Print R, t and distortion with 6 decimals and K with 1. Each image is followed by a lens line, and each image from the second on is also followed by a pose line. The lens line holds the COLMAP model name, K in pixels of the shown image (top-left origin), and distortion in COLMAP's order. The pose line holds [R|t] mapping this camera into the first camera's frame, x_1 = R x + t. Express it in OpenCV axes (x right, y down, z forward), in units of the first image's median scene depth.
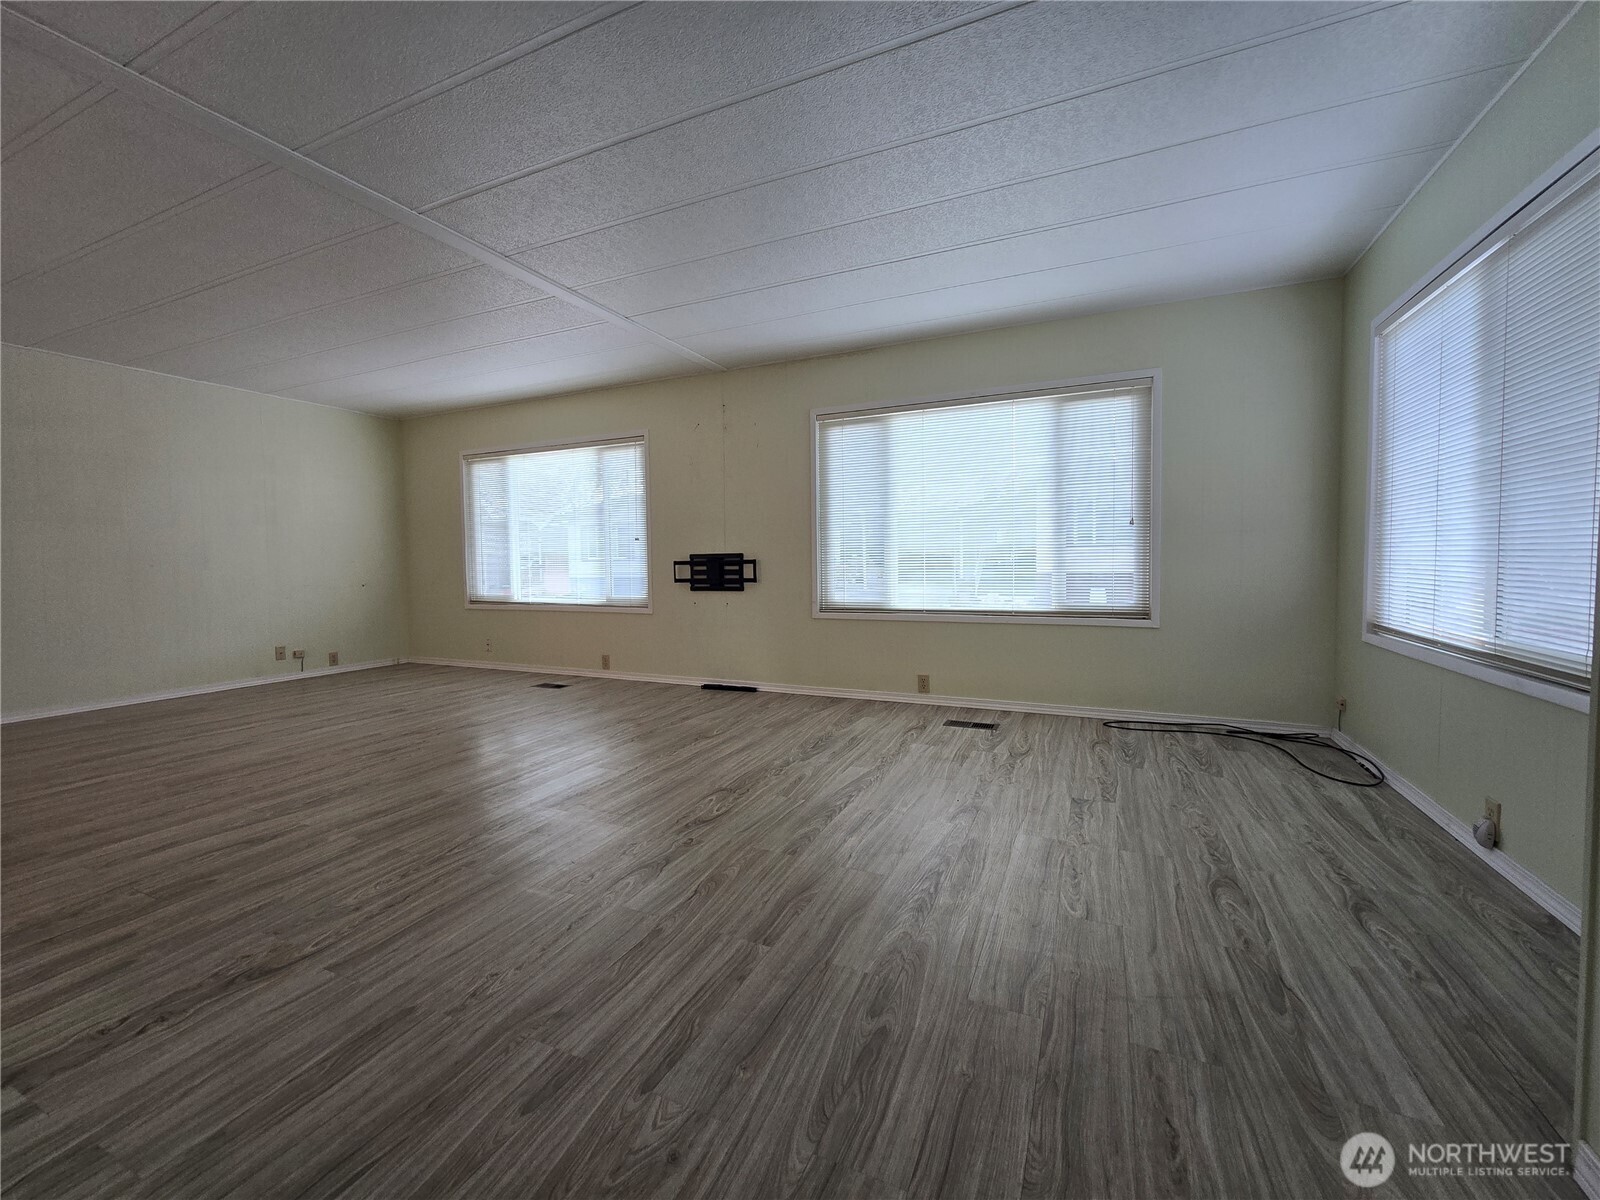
lens RADIAL K [[655.3, 0, 801.0], [0, 655.3, 587.2], [0, 0, 1]] dist [-0.006354, 0.001244]
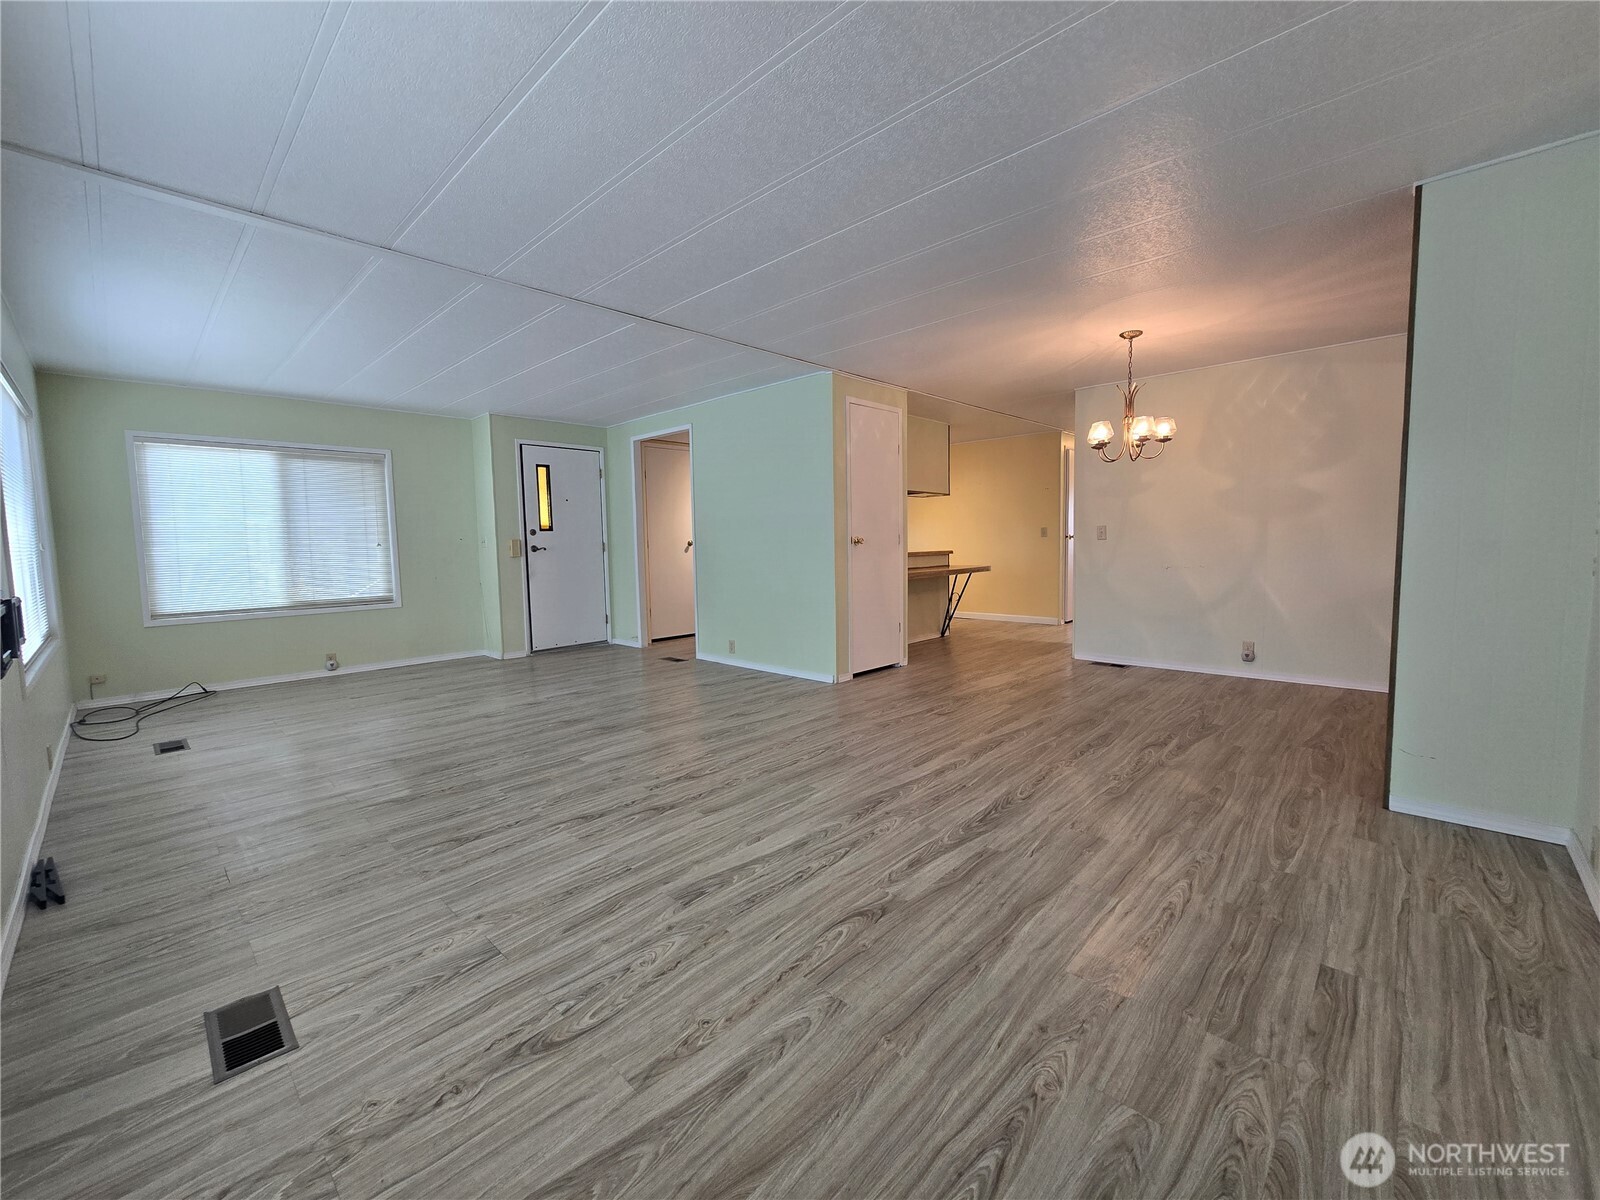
lens RADIAL K [[655.3, 0, 802.9], [0, 655.3, 596.5], [0, 0, 1]] dist [-0.006354, 0.001244]
pose [[-0.945027, 0.004304, 0.326965, -1.166744], [0.047262, 0.991212, 0.123555, -0.112880], [-0.323560, 0.132216, -0.936925, 1.903734]]
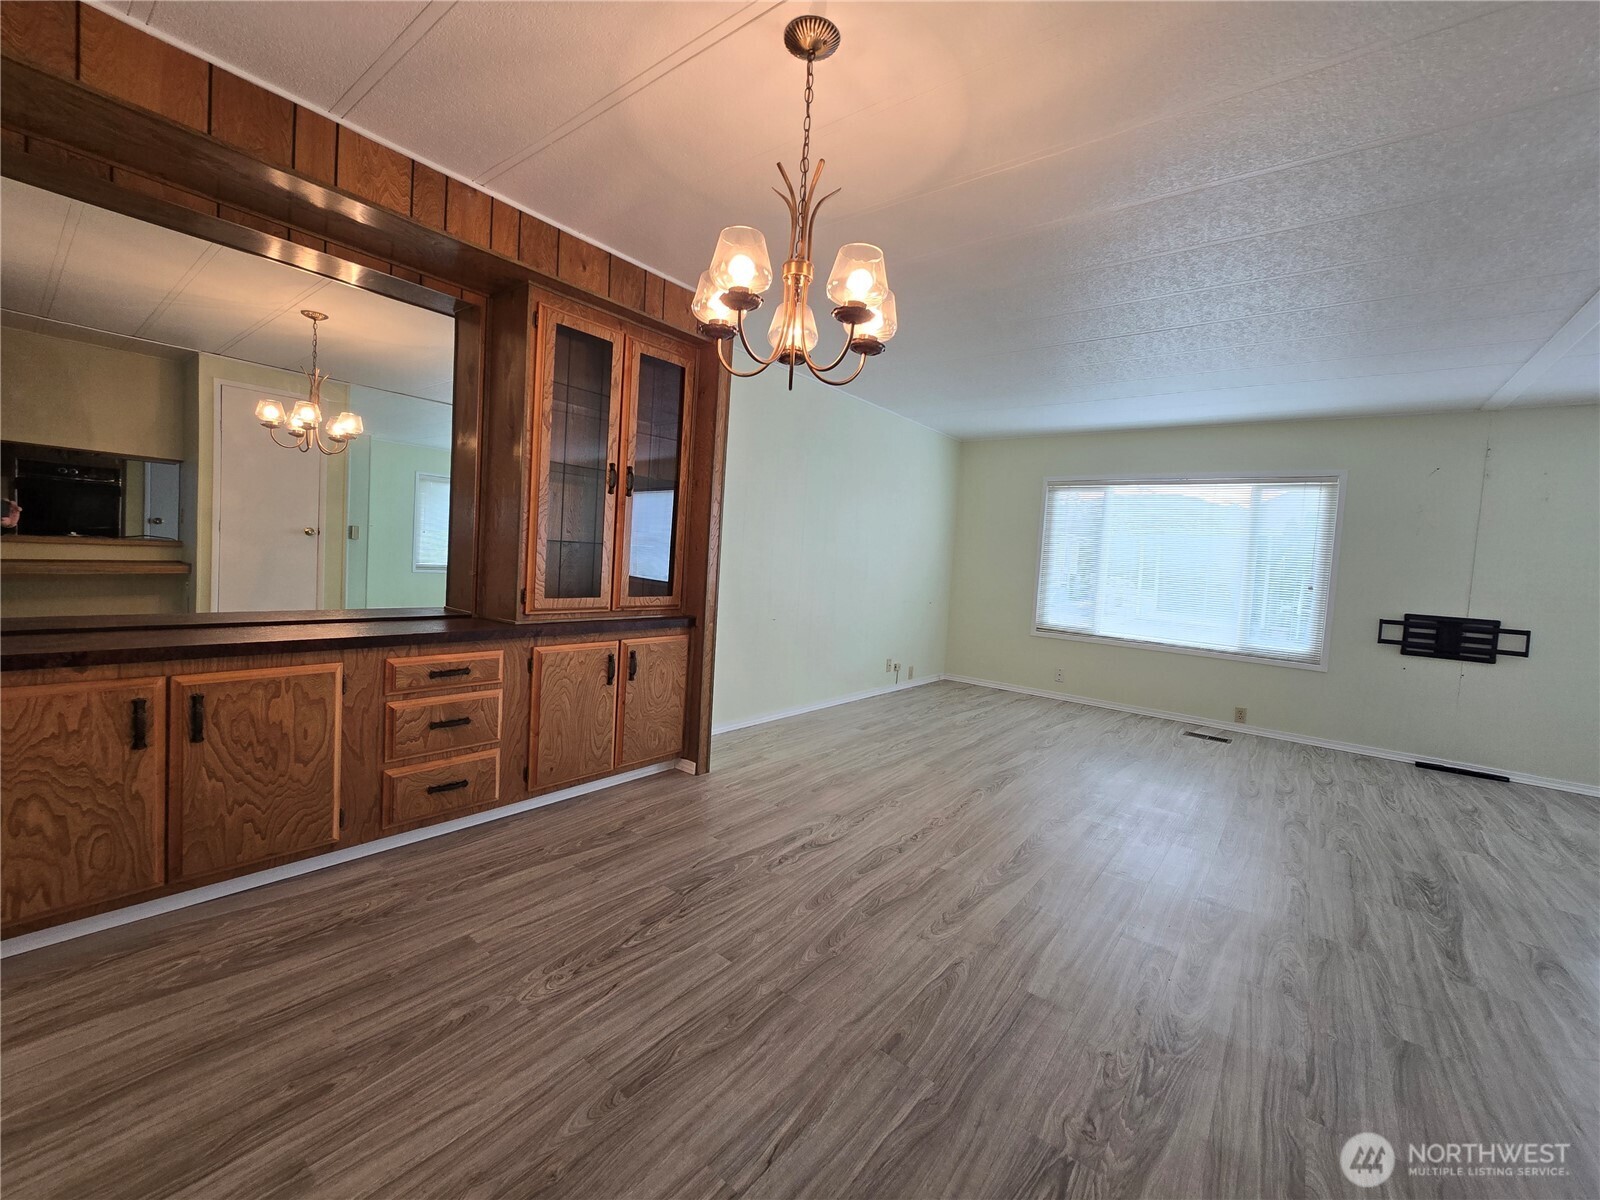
lens RADIAL K [[655.3, 0, 797.4], [0, 655.3, 594.7], [0, 0, 1]] dist [-0.006354, 0.001244]
pose [[0.967840, 0.089777, -0.235002, -1.222270], [-0.086763, 0.995960, 0.023156, -0.039520], [0.236131, -0.002022, 0.971719, -0.090182]]
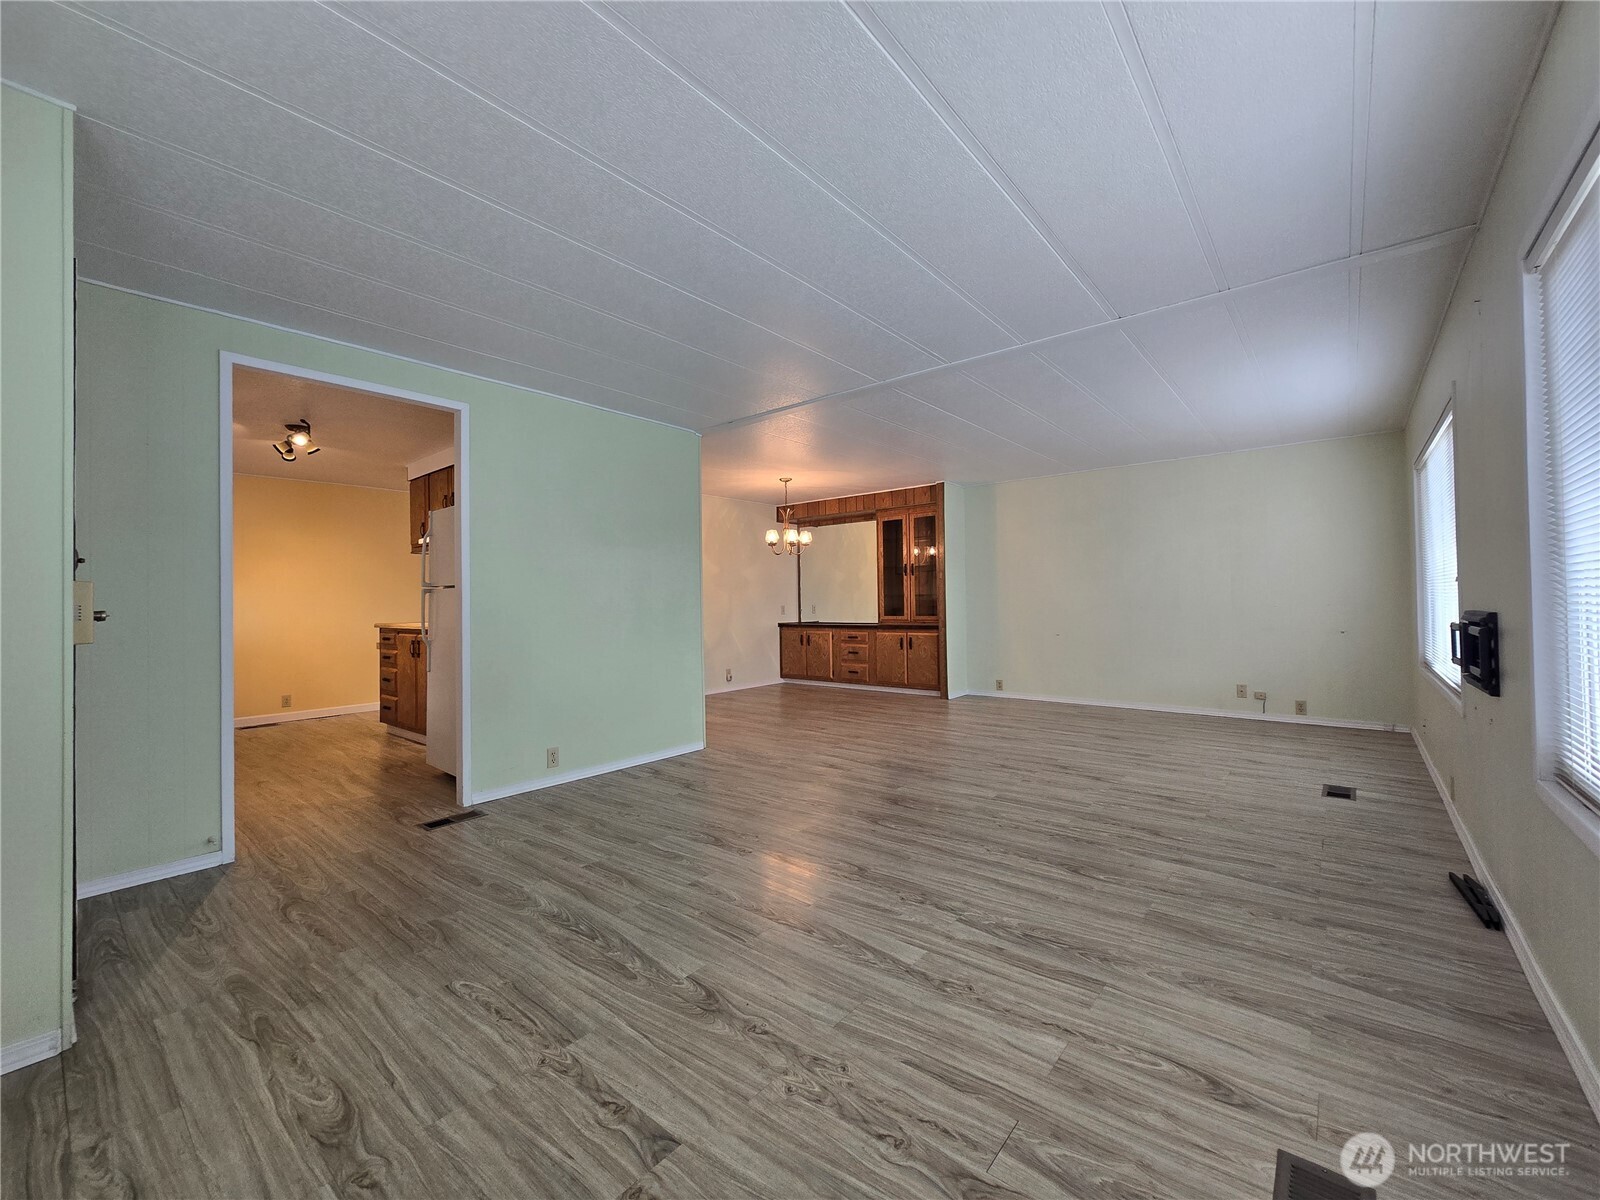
lens RADIAL K [[655.3, 0, 793.9], [0, 655.3, 595.0], [0, 0, 1]] dist [-0.006354, 0.001244]
pose [[-0.266597, 0.006990, -0.963783, 0.726752], [-0.024658, 0.999597, 0.014070, -0.090819], [0.963493, 0.027516, -0.266317, 1.005149]]
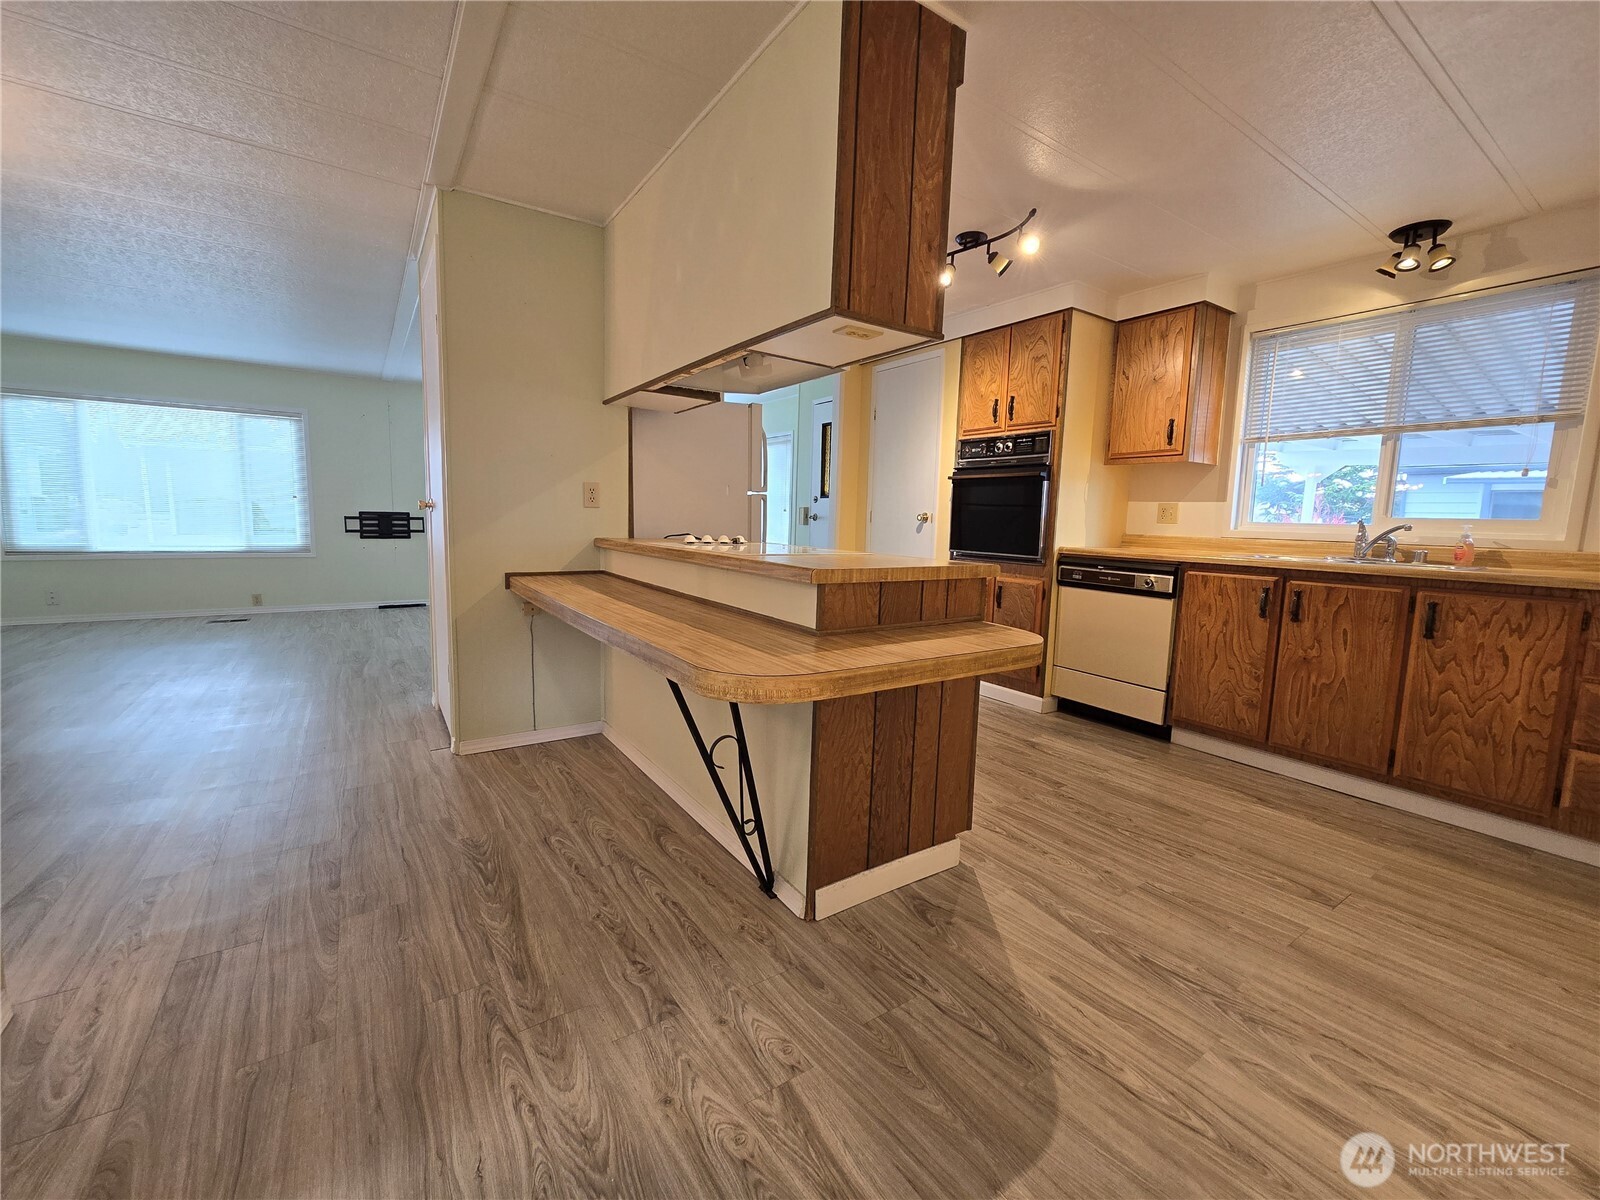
lens RADIAL K [[655.3, 0, 797.7], [0, 655.3, 588.6], [0, 0, 1]] dist [-0.006354, 0.001244]
pose [[0.524096, -0.066689, 0.849044, -1.358835], [0.003506, 0.997090, 0.076154, 0.014188], [-0.851652, -0.036935, 0.522805, -0.765216]]
